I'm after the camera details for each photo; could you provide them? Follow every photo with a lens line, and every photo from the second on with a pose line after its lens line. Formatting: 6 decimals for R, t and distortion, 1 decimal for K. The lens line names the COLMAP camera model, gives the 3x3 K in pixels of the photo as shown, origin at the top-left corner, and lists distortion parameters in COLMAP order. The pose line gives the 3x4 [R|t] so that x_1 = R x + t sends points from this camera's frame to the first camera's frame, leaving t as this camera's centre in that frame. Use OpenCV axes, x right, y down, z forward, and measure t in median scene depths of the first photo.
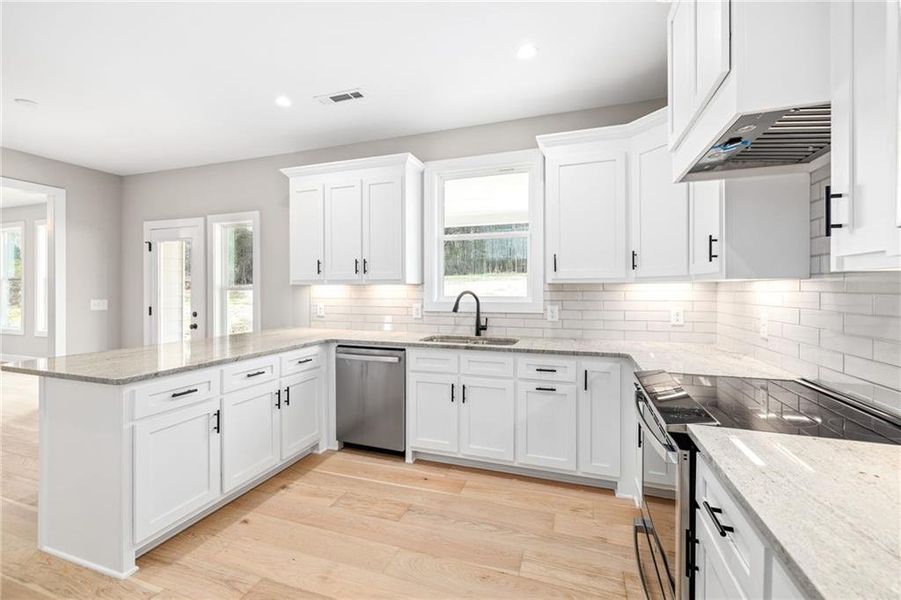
lens RADIAL K [[382.6, 0, 447.6], [0, 382.6, 289.8], [0, 0, 1]] dist [-0.000603, 0.000114]
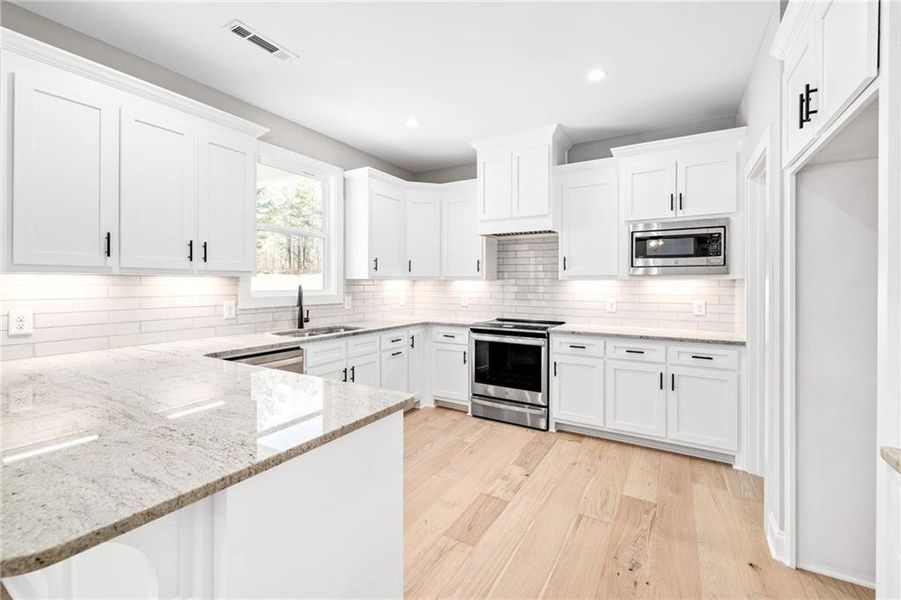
lens RADIAL K [[382.6, 0, 447.6], [0, 382.6, 289.8], [0, 0, 1]] dist [-0.000603, 0.000114]
pose [[0.207977, -0.013375, 0.978042, -0.882335], [-0.001236, 0.999902, 0.013937, 0.001103], [-0.978133, -0.004107, 0.207940, 0.416275]]
